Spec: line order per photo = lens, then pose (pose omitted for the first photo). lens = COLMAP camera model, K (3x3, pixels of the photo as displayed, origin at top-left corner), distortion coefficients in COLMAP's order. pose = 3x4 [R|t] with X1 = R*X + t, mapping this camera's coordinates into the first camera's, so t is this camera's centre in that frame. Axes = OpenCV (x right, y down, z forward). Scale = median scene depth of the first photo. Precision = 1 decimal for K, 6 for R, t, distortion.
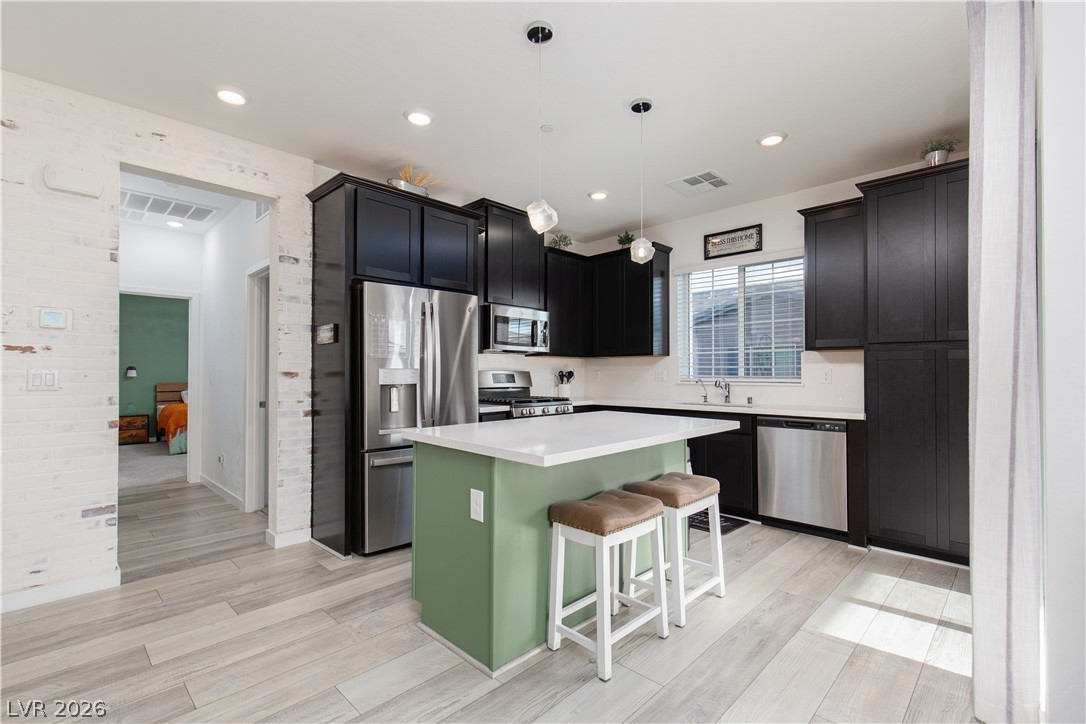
lens RADIAL K [[491.4, 0, 549.7], [0, 491.4, 369.6], [0, 0, 1]] dist [0.009266, -0.002442]
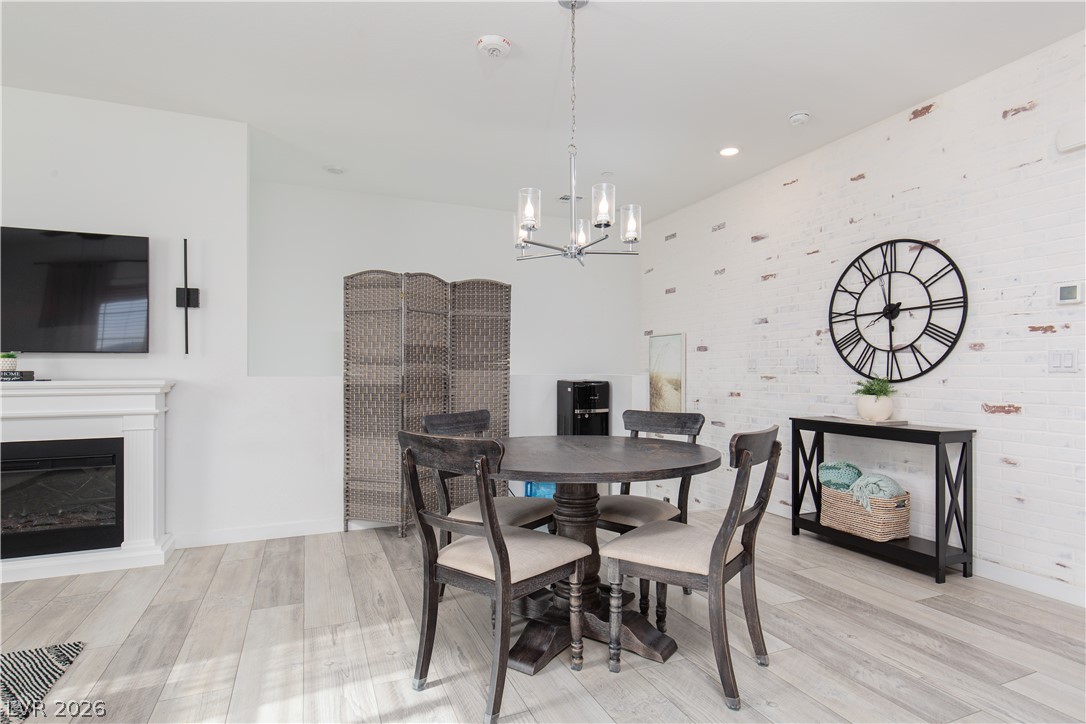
lens RADIAL K [[570.2, 0, 545.1], [0, 570.2, 366.0], [0, 0, 1]] dist [0.005563, -0.001433]
pose [[-0.401871, -0.009189, -0.915650, 0.348753], [0.007121, 0.999888, -0.013160, 0.038155], [0.915668, -0.011809, -0.401761, 0.540131]]
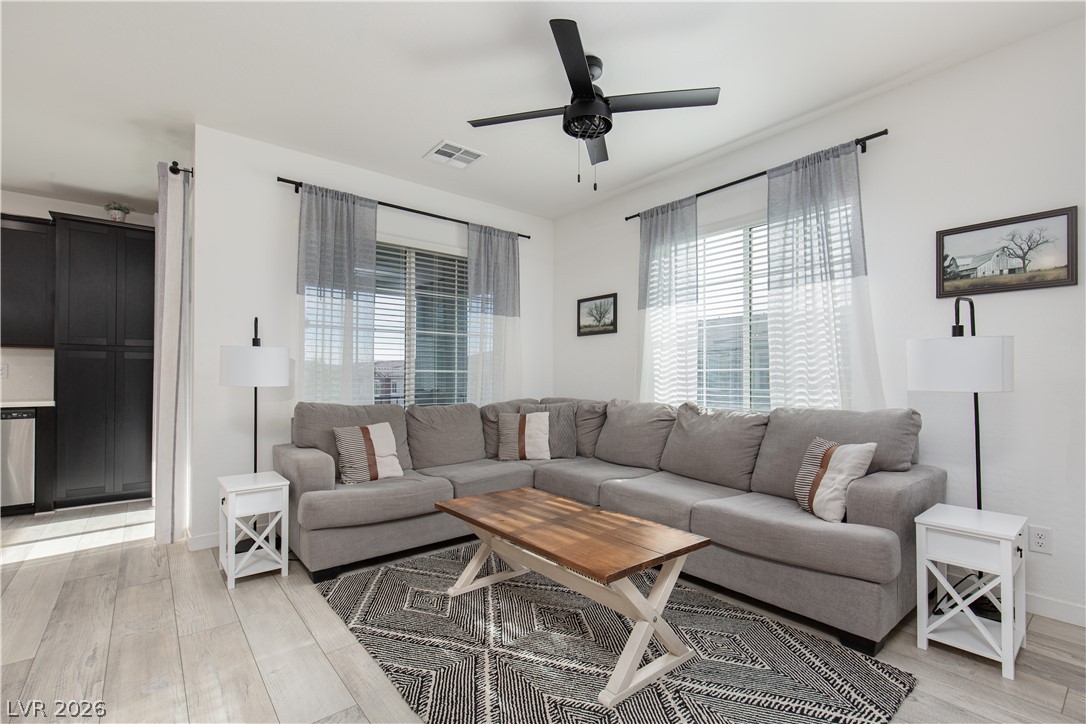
lens RADIAL K [[491.4, 0, 542.1], [0, 491.4, 372.7], [0, 0, 1]] dist [0.009266, -0.002442]
pose [[0.132086, 0.010522, 0.991182, -0.575448], [-0.006713, 0.999930, -0.009720, 0.030699], [-0.991215, -0.005370, 0.132148, -0.496366]]
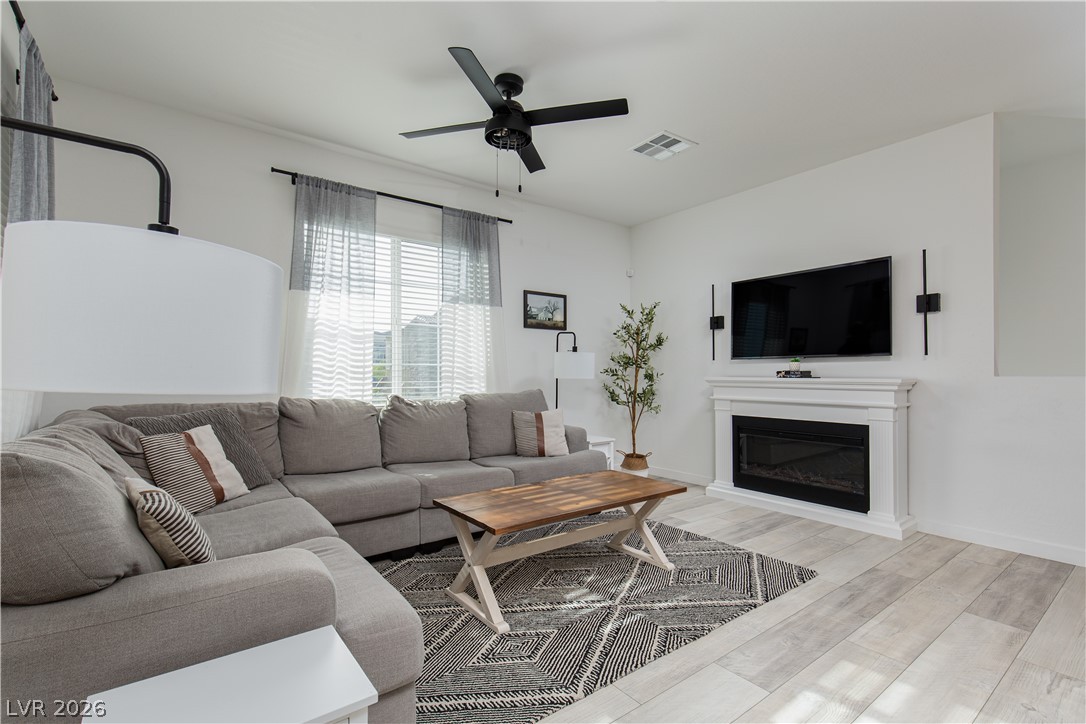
lens RADIAL K [[491.4, 0, 541.8], [0, 491.4, 369.1], [0, 0, 1]] dist [0.009266, -0.002442]
pose [[-0.984966, 0.000915, 0.172747, 0.199302], [-0.001538, 0.999900, -0.014069, 0.041602], [-0.172742, -0.014123, -0.984866, 0.646914]]
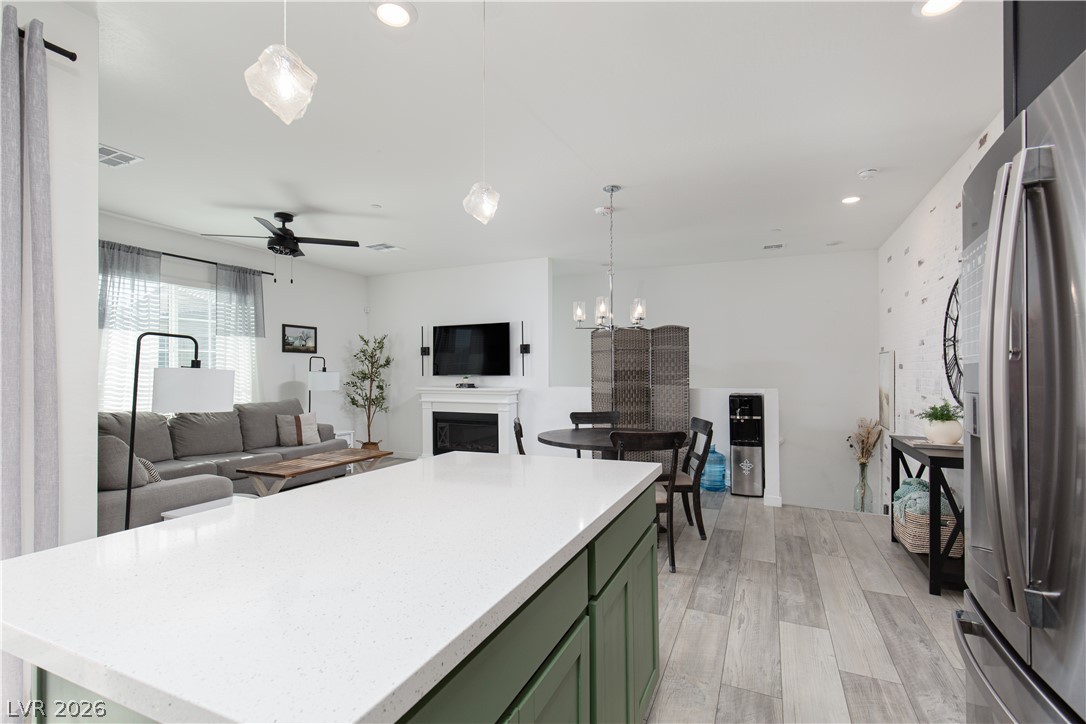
lens RADIAL K [[491.4, 0, 530.0], [0, 491.4, 367.1], [0, 0, 1]] dist [0.009266, -0.002442]
pose [[-0.953844, 0.000325, -0.300302, 0.140677], [0.005129, 0.999871, -0.015210, -0.023743], [0.300258, -0.016048, -0.953723, 1.600371]]
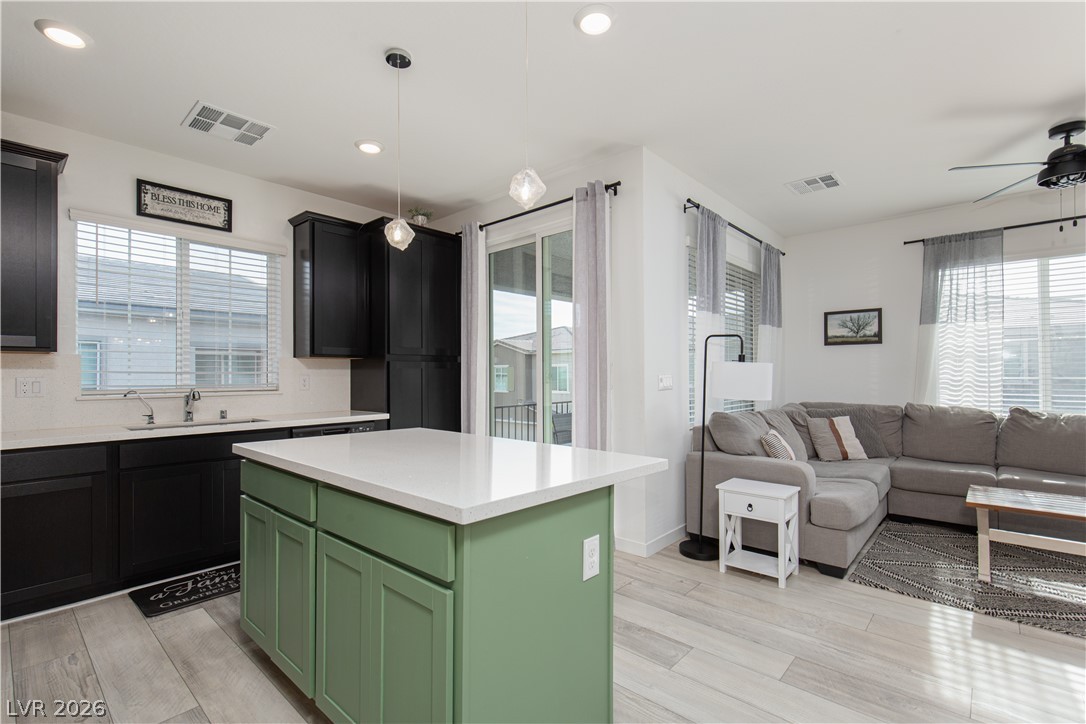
lens RADIAL K [[491.4, 0, 546.3], [0, 491.4, 371.2], [0, 0, 1]] dist [0.009266, -0.002442]
pose [[-0.017546, 0.004519, 0.999836, -0.748690], [-0.002623, 0.999986, -0.004566, -0.009400], [-0.999843, -0.002702, -0.017534, 0.884090]]
